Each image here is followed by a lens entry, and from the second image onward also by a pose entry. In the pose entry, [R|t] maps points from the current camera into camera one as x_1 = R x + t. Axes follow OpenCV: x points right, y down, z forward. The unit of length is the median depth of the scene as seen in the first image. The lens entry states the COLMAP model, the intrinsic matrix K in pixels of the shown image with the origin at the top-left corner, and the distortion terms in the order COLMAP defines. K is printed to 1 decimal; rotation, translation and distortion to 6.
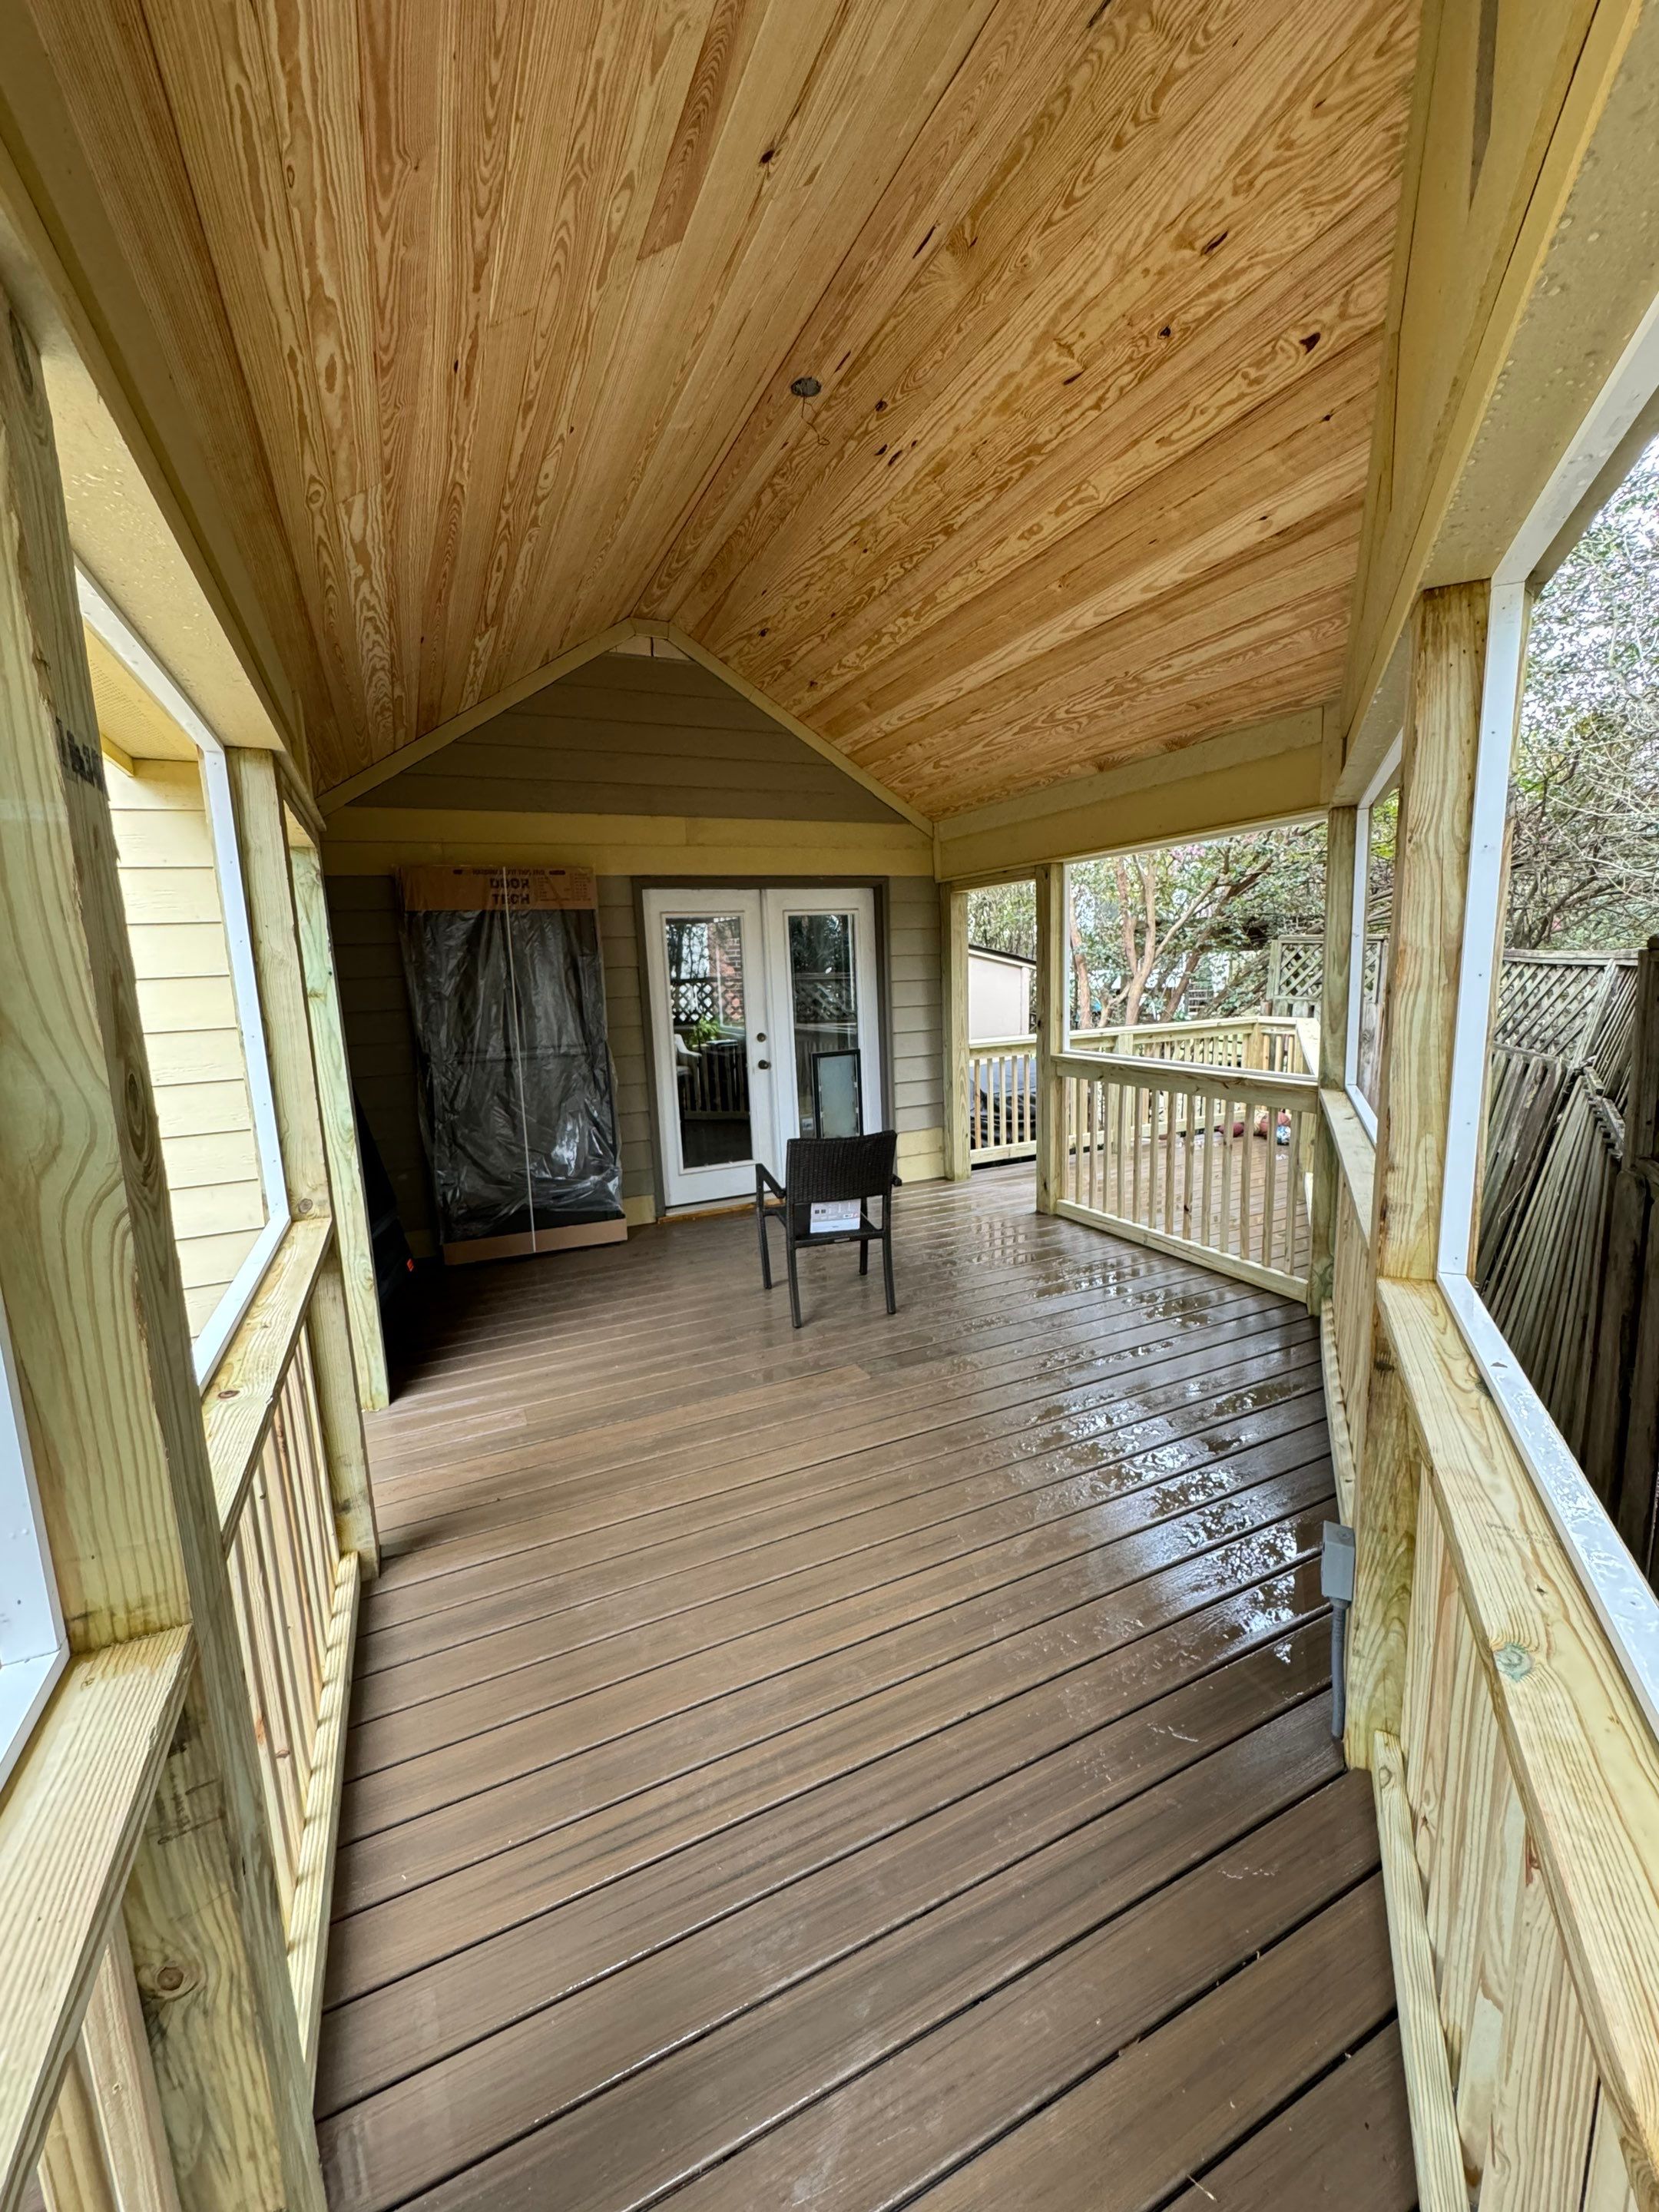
lens RADIAL K [[875.4, 0, 831.7], [0, 875.4, 1098.7], [0, 0, 1]] dist [-0.002503, 0.000339]
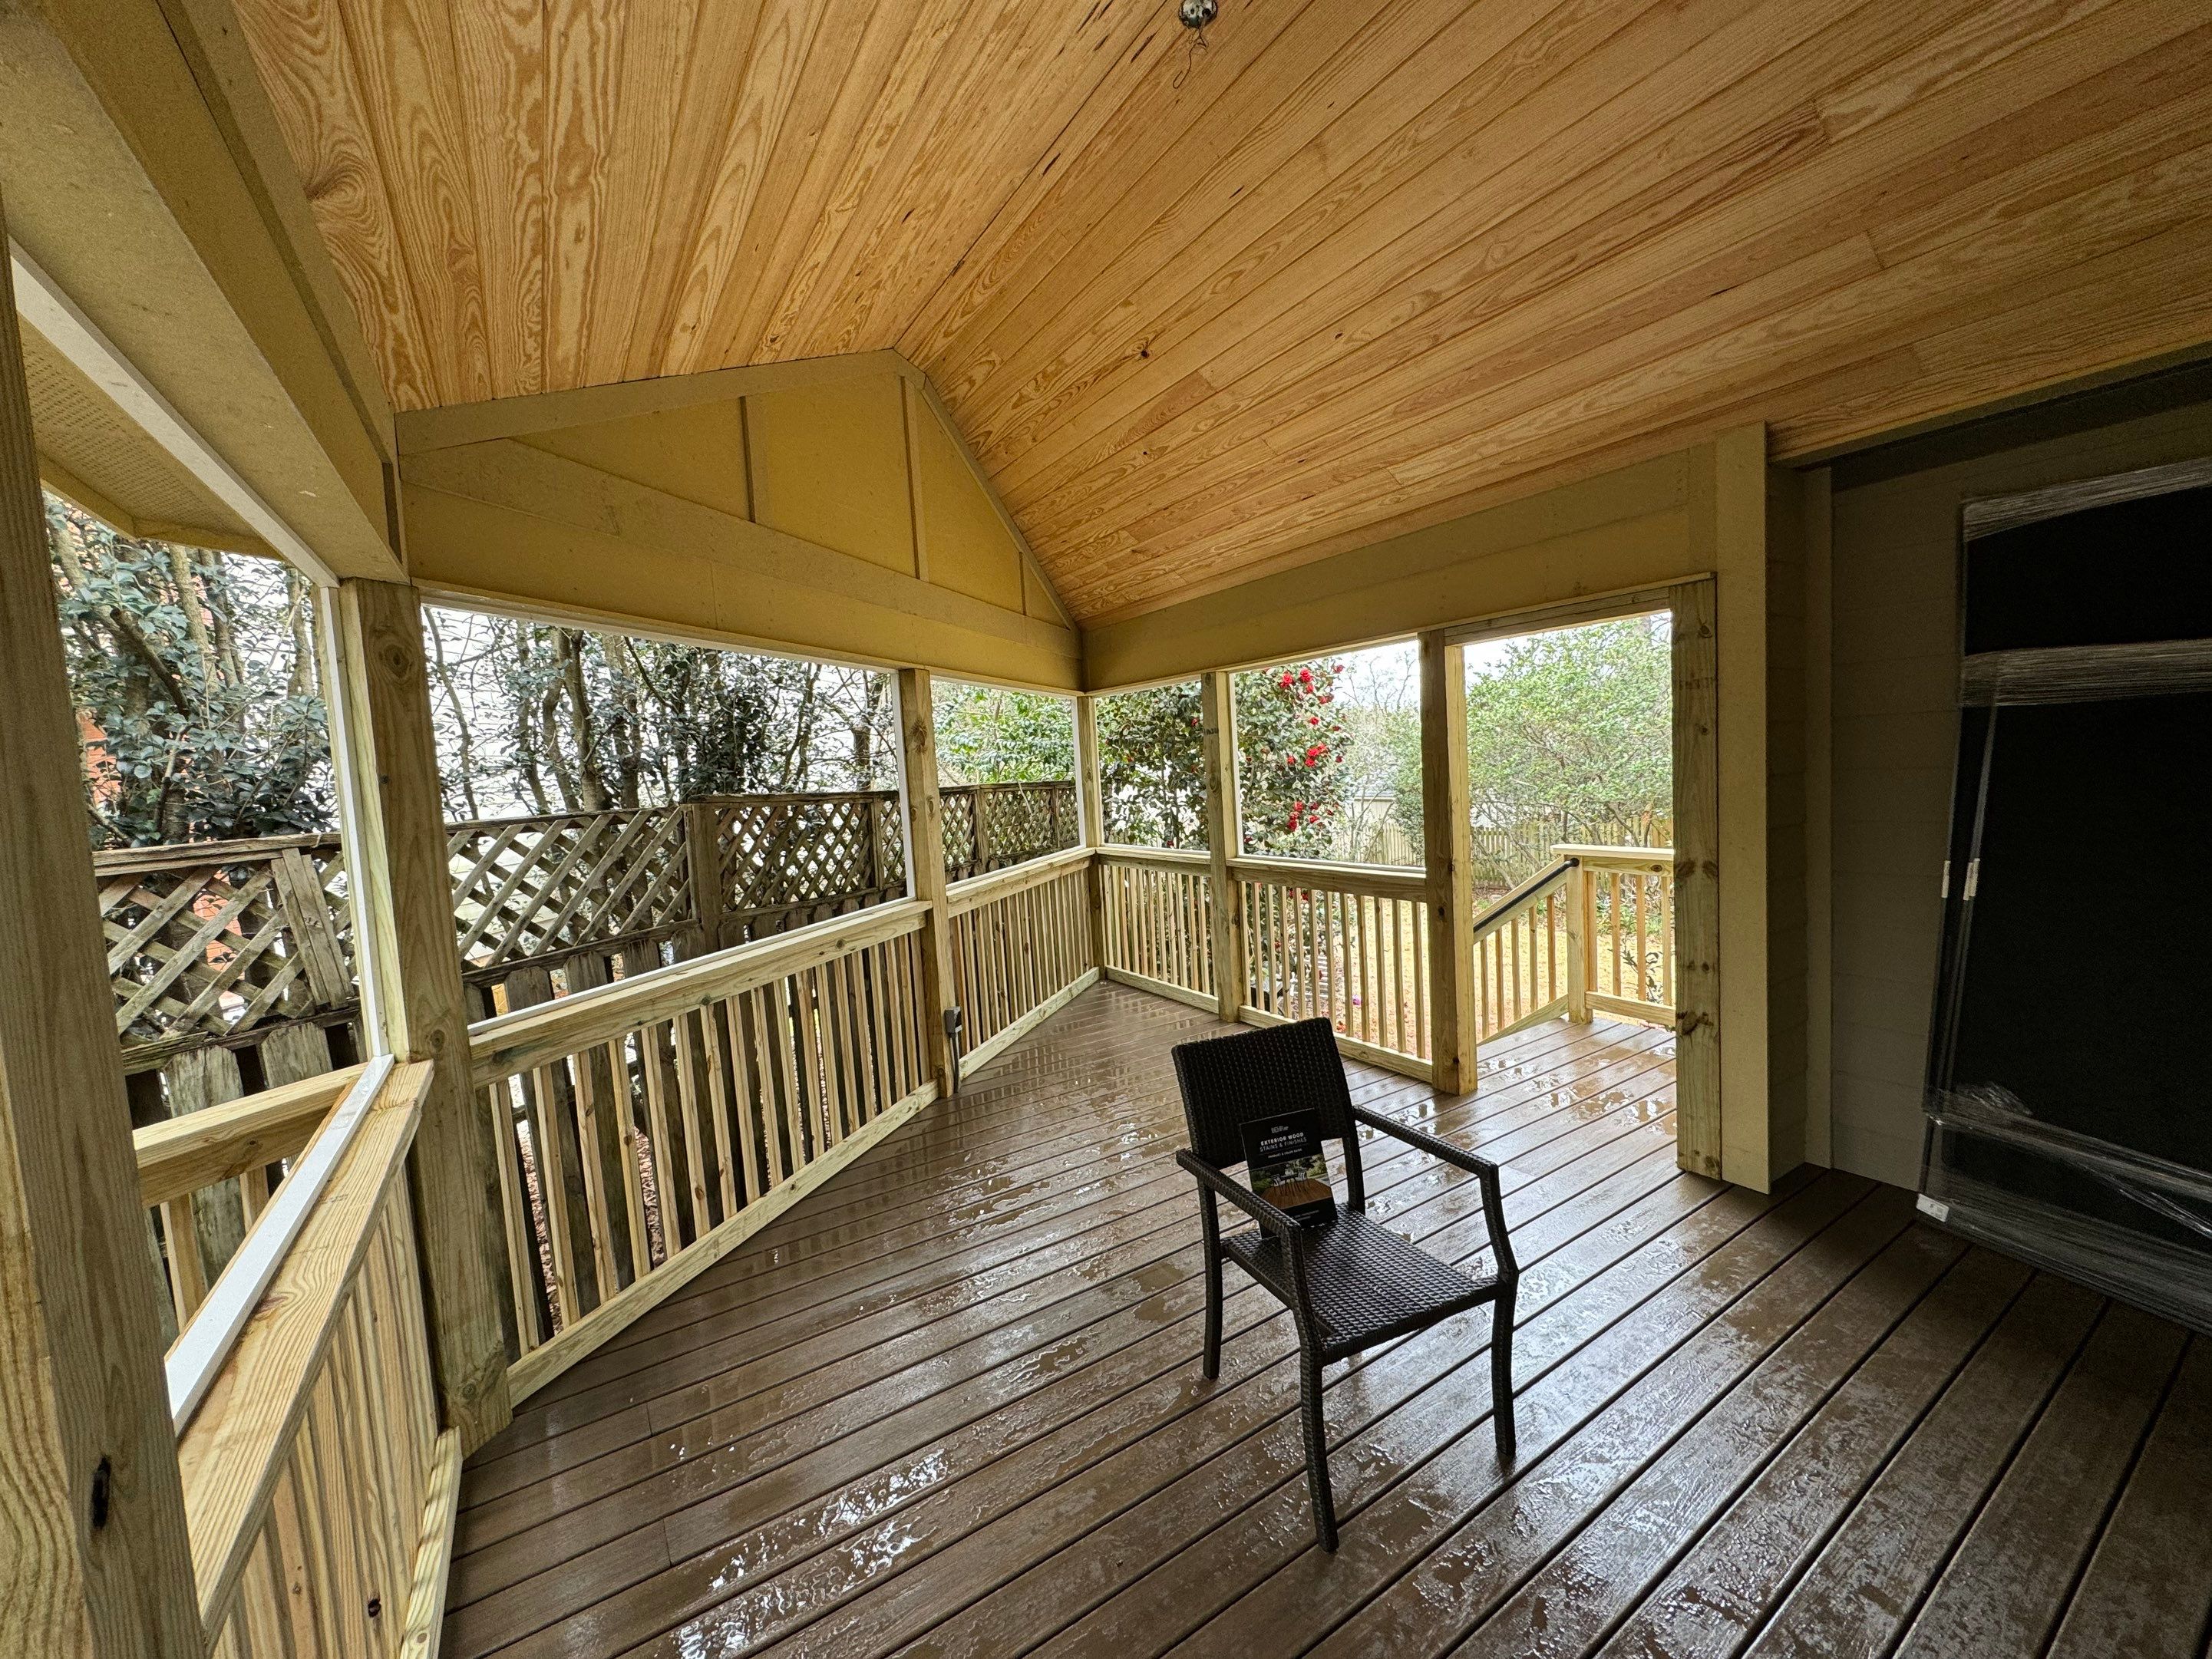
lens RADIAL K [[875.3, 0, 1104.0], [0, 875.3, 829.9], [0, 0, 1]] dist [-0.002503, 0.000339]
pose [[-0.987261, 0.105419, -0.119172, 0.153858], [0.076607, 0.971419, 0.224668, -0.214321], [0.139450, 0.212676, -0.967121, 1.330998]]
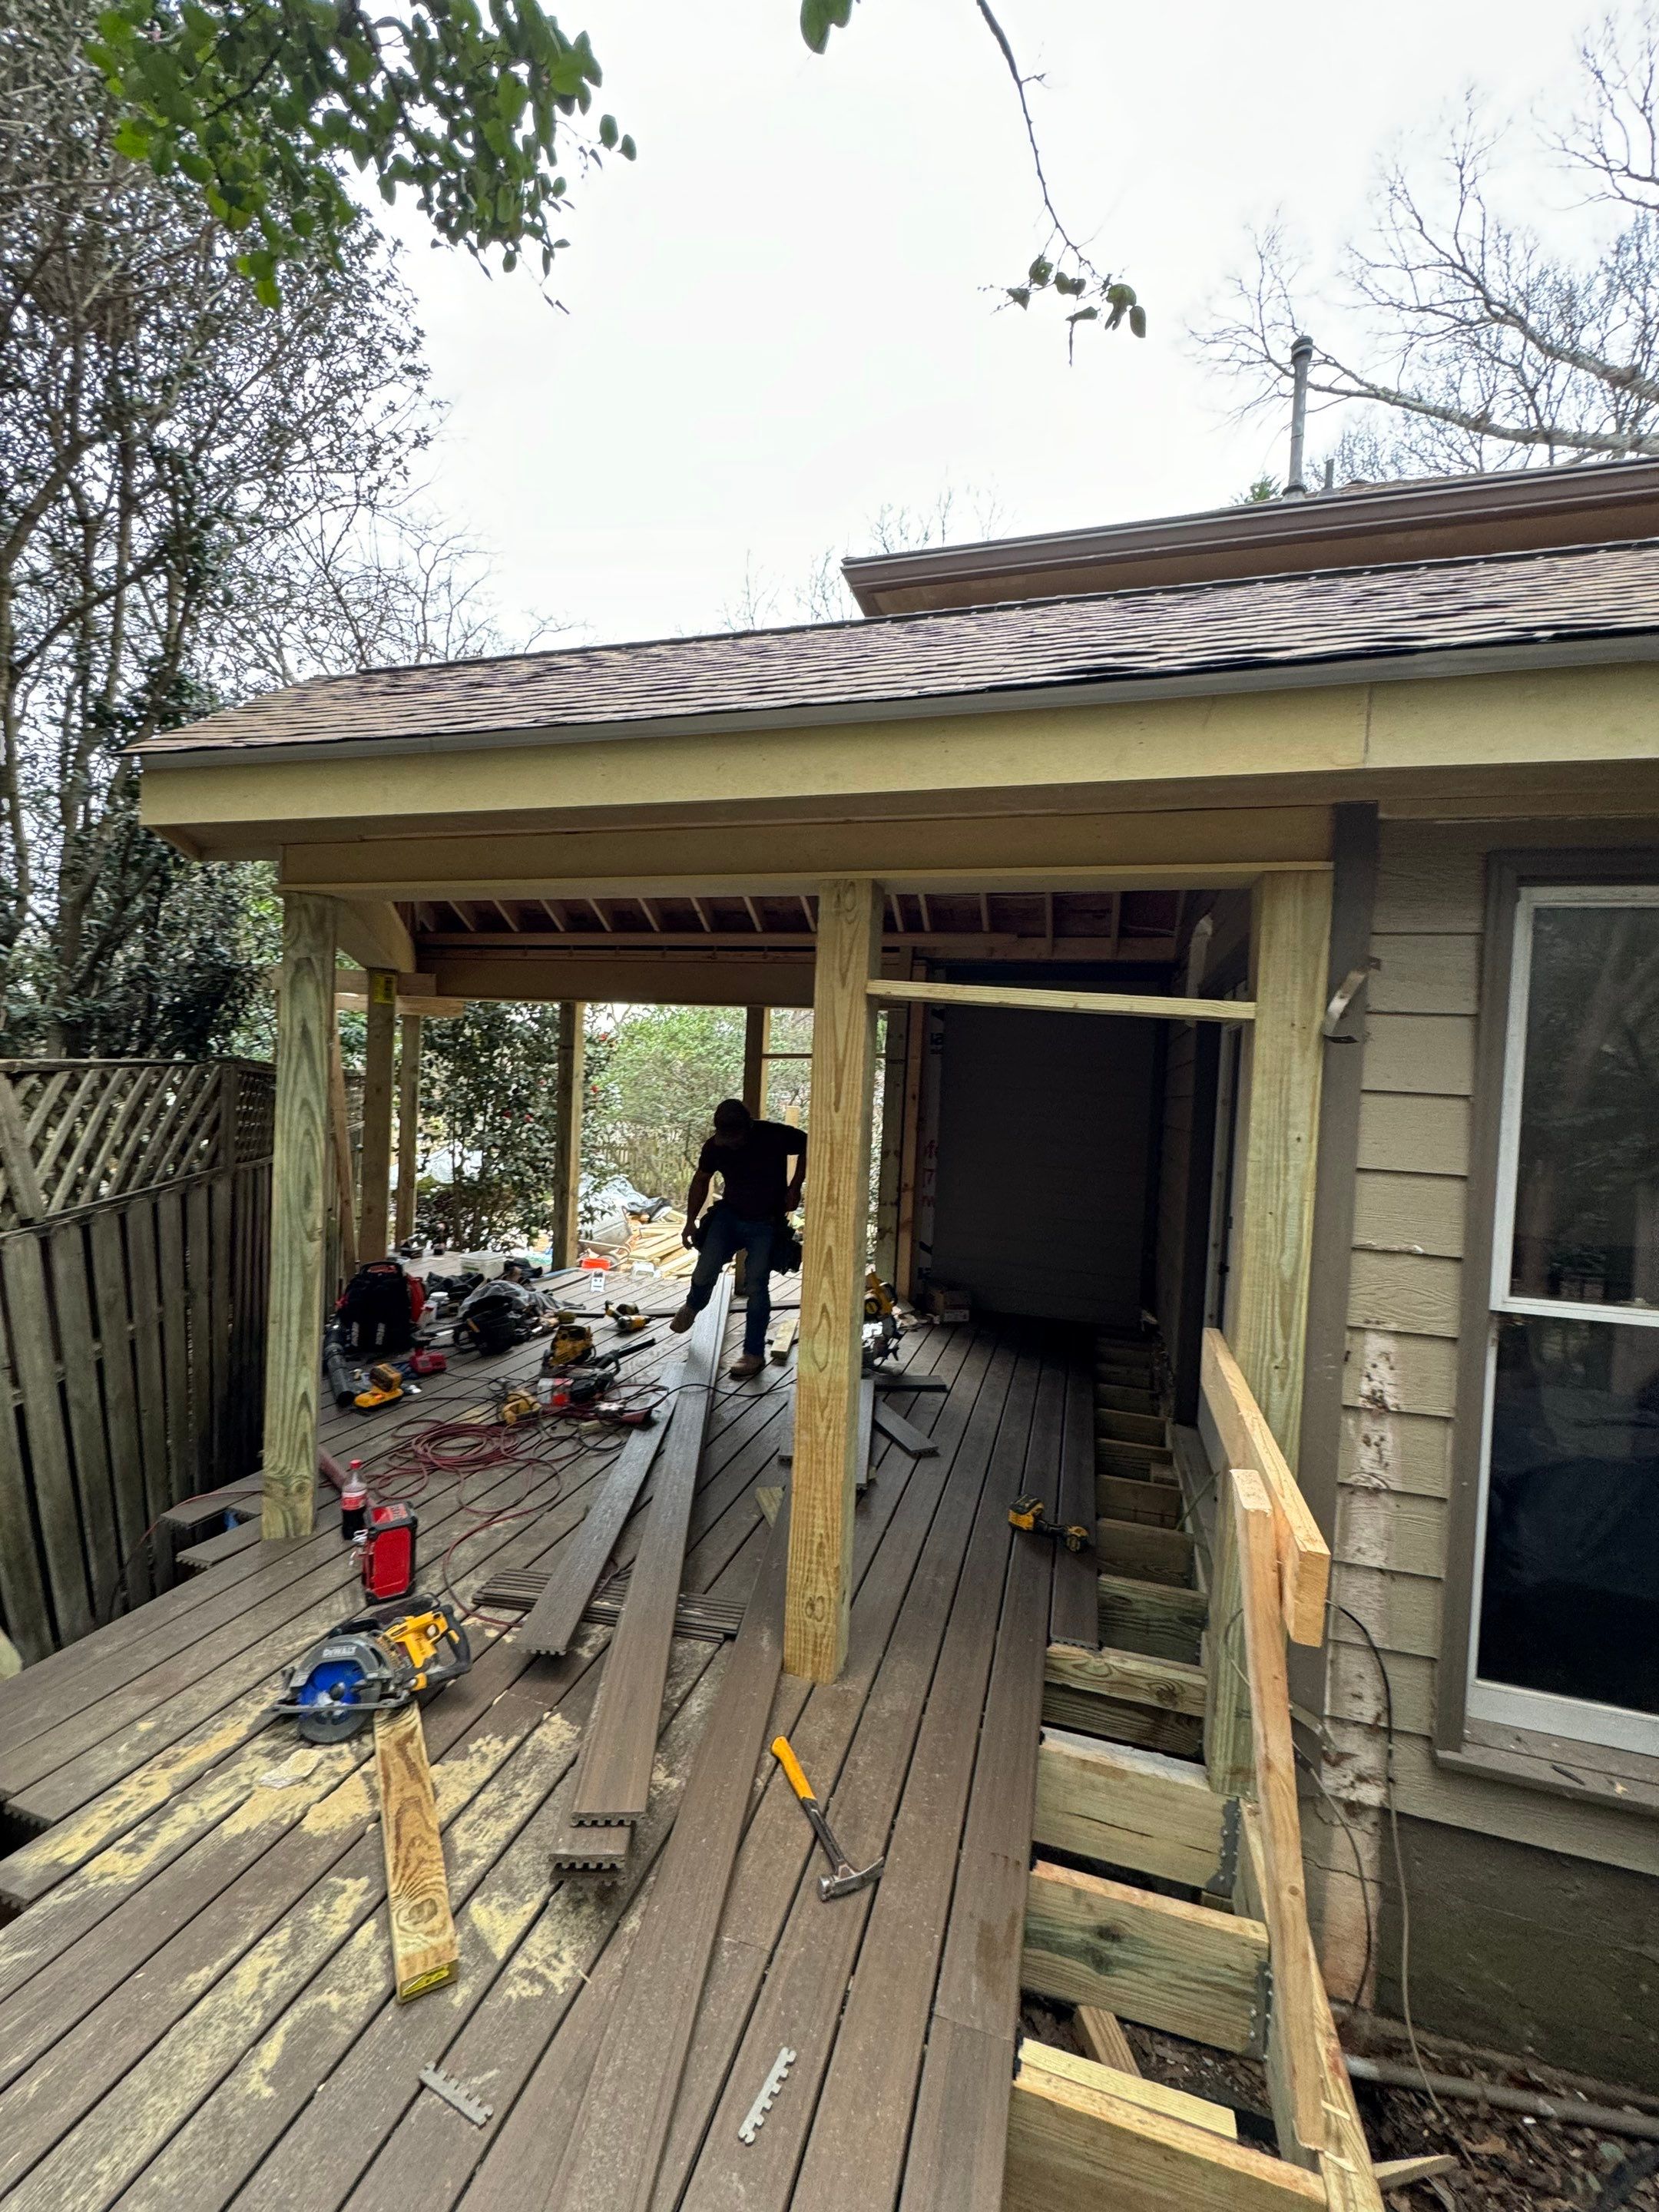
lens RADIAL K [[875.4, 0, 835.0], [0, 875.4, 1097.1], [0, 0, 1]] dist [-0.002503, 0.000339]
pose [[-0.662185, 0.017492, -0.749136, 0.707387], [-0.136038, 0.980309, 0.143139, -0.265111], [0.736888, 0.196696, -0.646766, 1.542038]]
